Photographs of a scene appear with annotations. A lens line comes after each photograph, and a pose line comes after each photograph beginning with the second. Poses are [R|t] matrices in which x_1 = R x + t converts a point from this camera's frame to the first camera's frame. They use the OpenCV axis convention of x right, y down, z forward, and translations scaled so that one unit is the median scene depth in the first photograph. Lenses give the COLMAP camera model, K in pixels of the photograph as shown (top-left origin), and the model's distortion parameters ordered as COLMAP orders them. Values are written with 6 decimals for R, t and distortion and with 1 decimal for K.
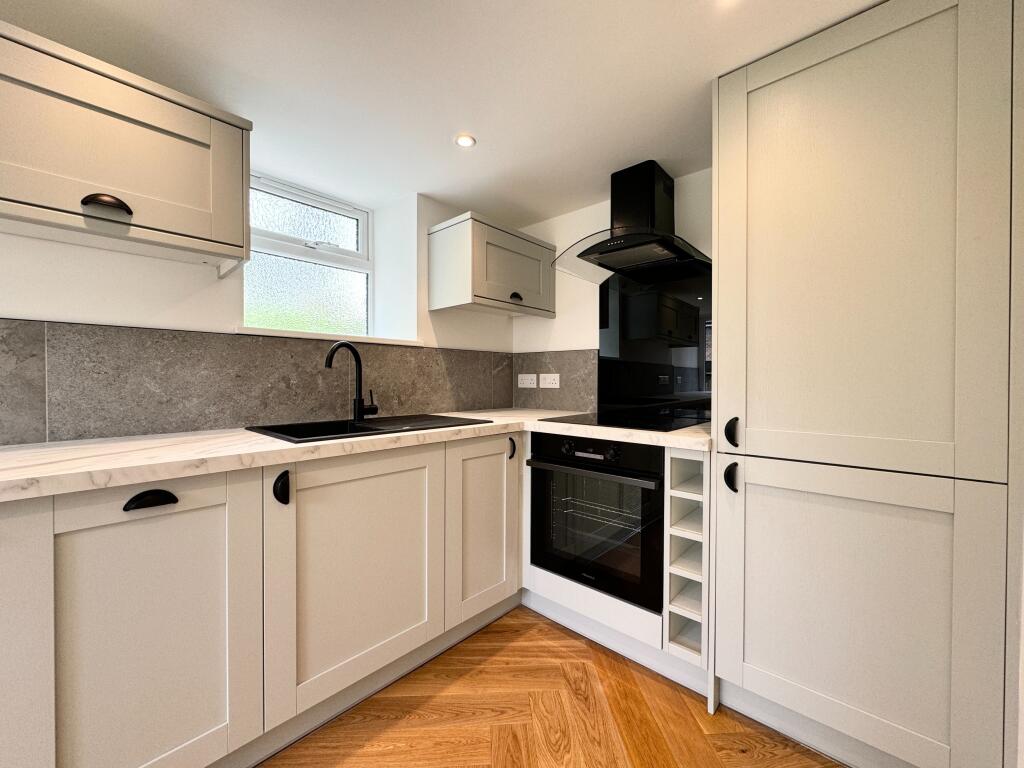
lens RADIAL K [[408.7, 0, 512.0], [0, 408.7, 384.0], [0, 0, 1]] dist [-0.002045, -0.000069]
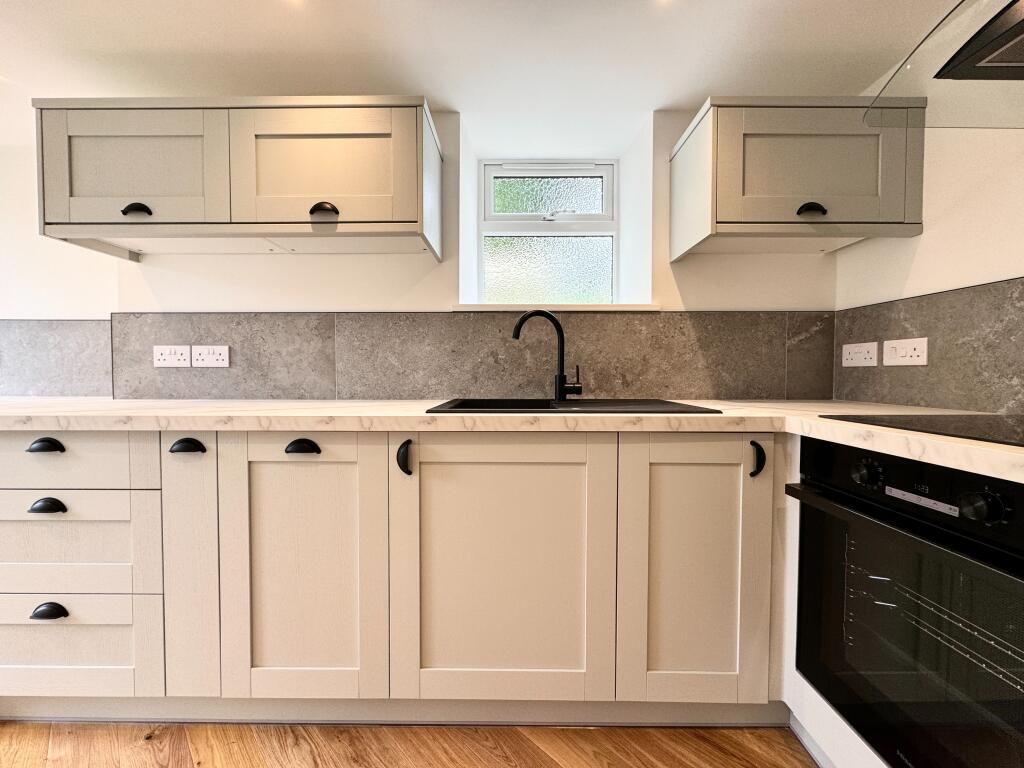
lens RADIAL K [[408.7, 0, 512.0], [0, 408.7, 384.0], [0, 0, 1]] dist [-0.002045, -0.000069]
pose [[0.671629, 0.018307, -0.740662, 0.194796], [-0.007941, 0.999815, 0.017511, 0.039685], [0.740846, -0.005879, 0.671650, 0.334980]]
